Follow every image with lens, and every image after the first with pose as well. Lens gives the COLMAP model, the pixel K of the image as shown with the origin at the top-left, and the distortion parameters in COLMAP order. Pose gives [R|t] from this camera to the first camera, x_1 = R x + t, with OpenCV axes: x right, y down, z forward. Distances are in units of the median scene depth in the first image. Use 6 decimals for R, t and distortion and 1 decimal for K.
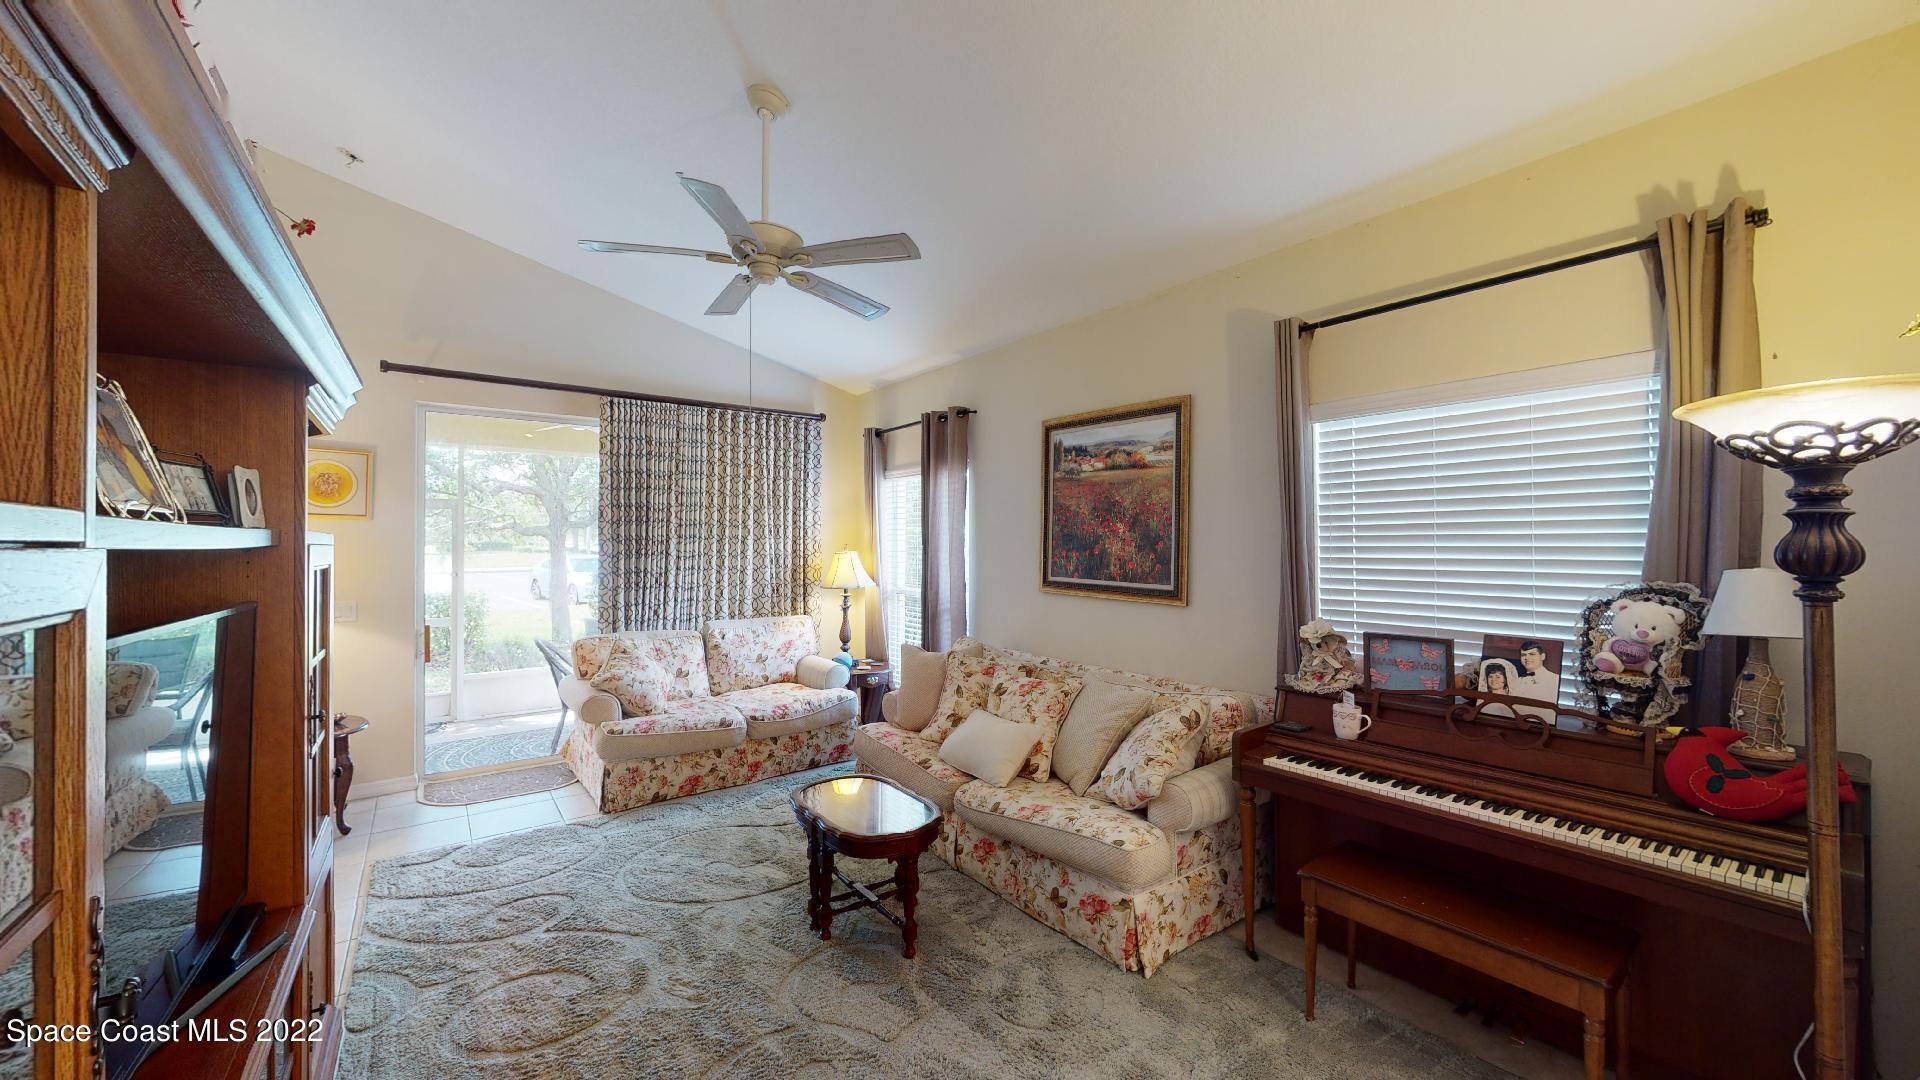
lens RADIAL K [[709.5, 0, 953.5], [0, 709.5, 545.5], [0, 0, 1]] dist [-0.002409, 0.001085]
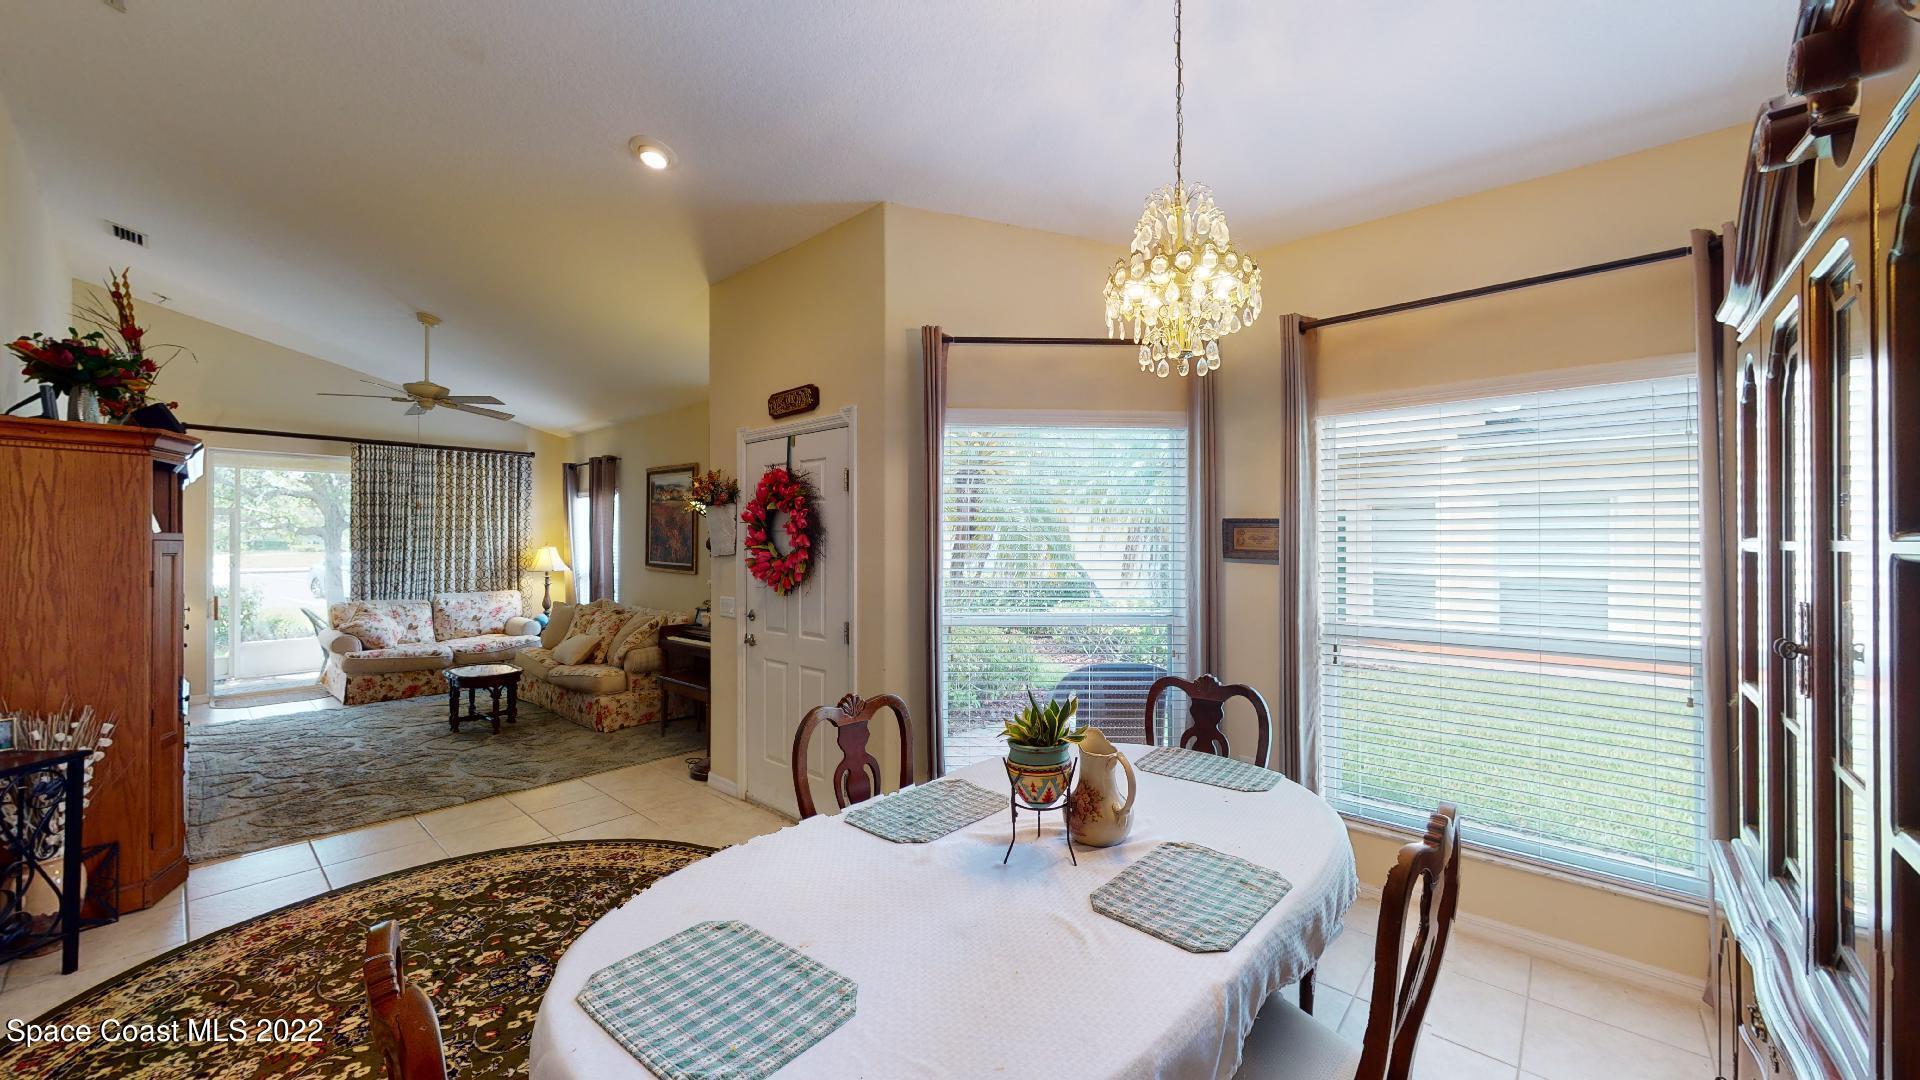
lens RADIAL K [[709.5, 0, 960.1], [0, 709.5, 545.9], [0, 0, 1]] dist [-0.002409, 0.001085]
pose [[0.980463, -0.002191, 0.196691, 0.548613], [0.001446, 0.999991, 0.003934, 0.002557], [-0.196698, -0.003572, 0.980458, -0.841786]]
